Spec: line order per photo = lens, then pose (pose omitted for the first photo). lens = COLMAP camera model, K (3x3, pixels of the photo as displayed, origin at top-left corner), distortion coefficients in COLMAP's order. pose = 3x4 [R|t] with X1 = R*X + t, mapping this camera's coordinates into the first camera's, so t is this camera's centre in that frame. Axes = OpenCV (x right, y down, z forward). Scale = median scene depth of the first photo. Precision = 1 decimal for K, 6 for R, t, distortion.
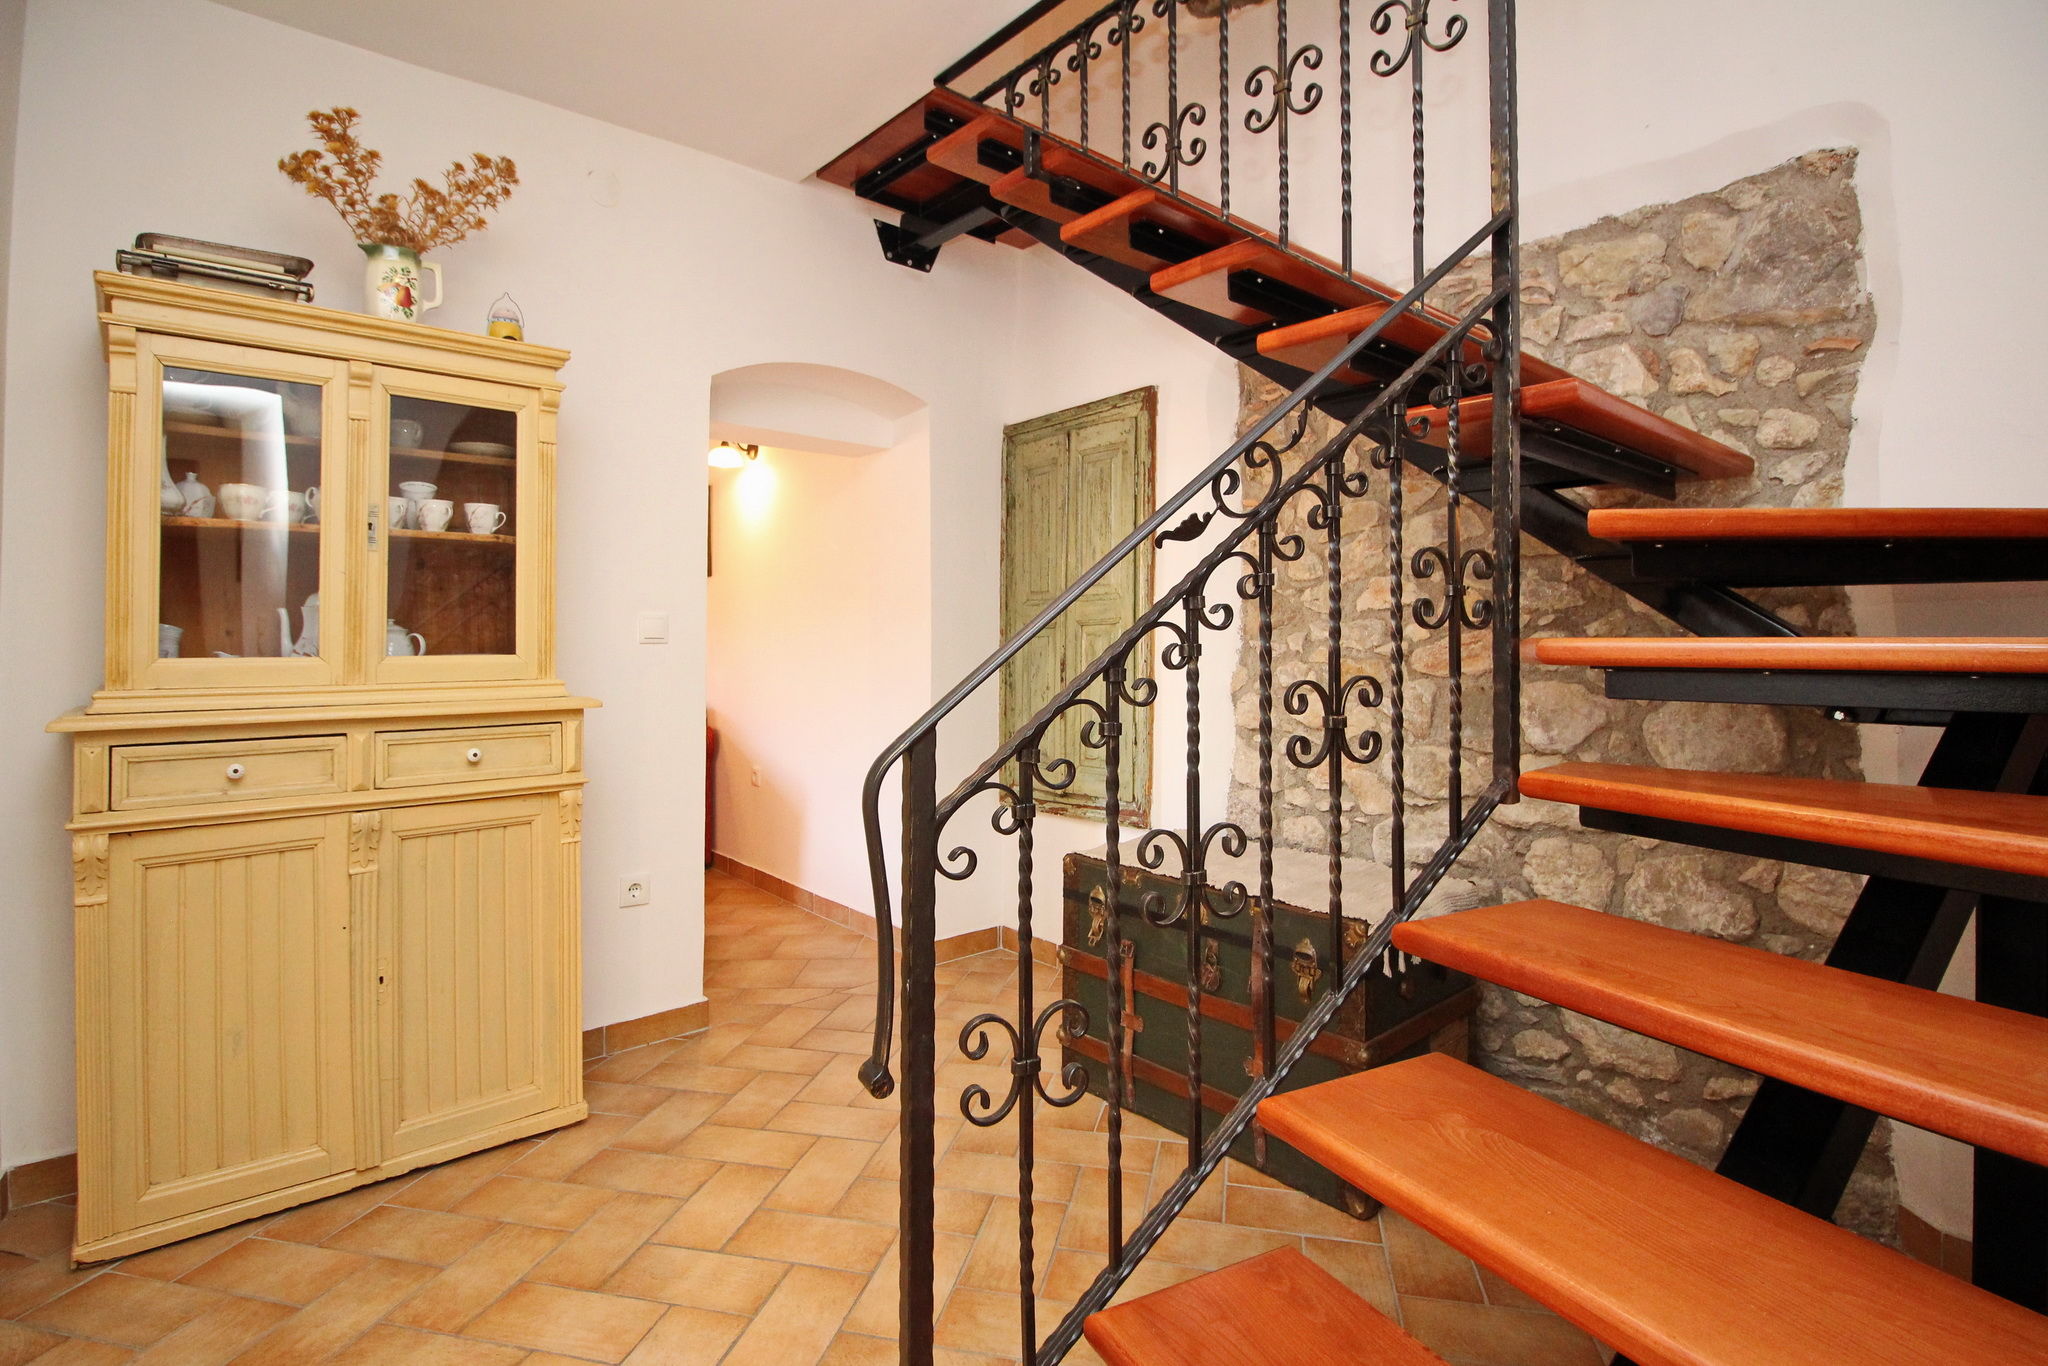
lens RADIAL K [[940.2, 0, 1026.9], [0, 940.2, 657.9], [0, 0, 1]] dist [0.003860, 0.000178]
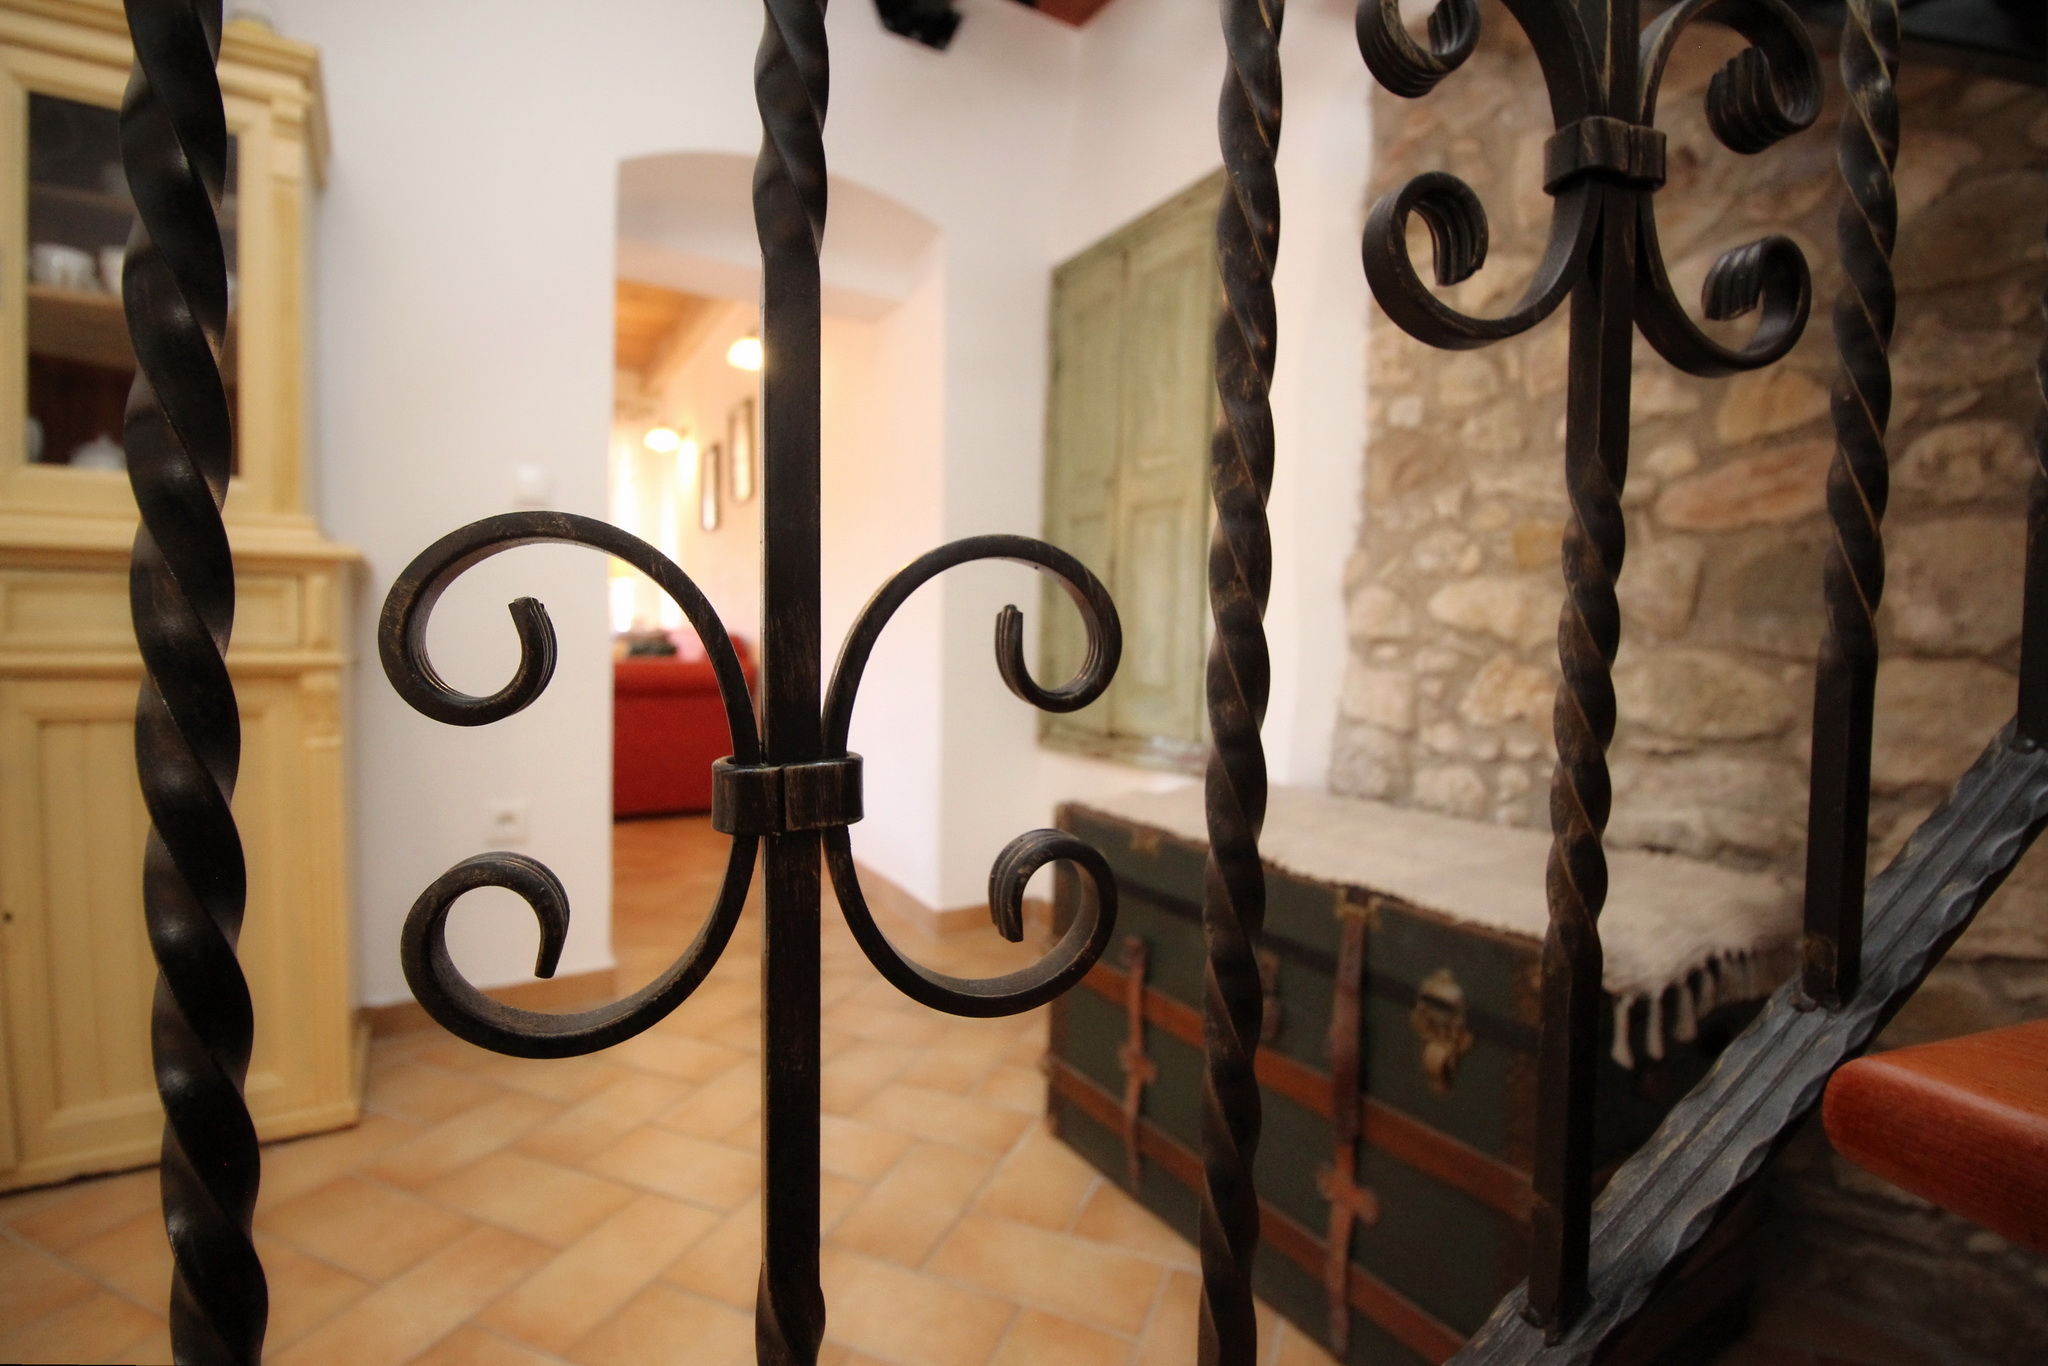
lens RADIAL K [[938.6, 0, 938.4], [0, 938.6, 684.0], [0, 0, 1]] dist [-0.010159, -0.001209]
pose [[0.975465, 0.018548, -0.219373, 0.109746], [-0.005034, 0.998063, 0.062002, 0.089643], [0.220098, -0.059376, 0.973669, 0.362948]]
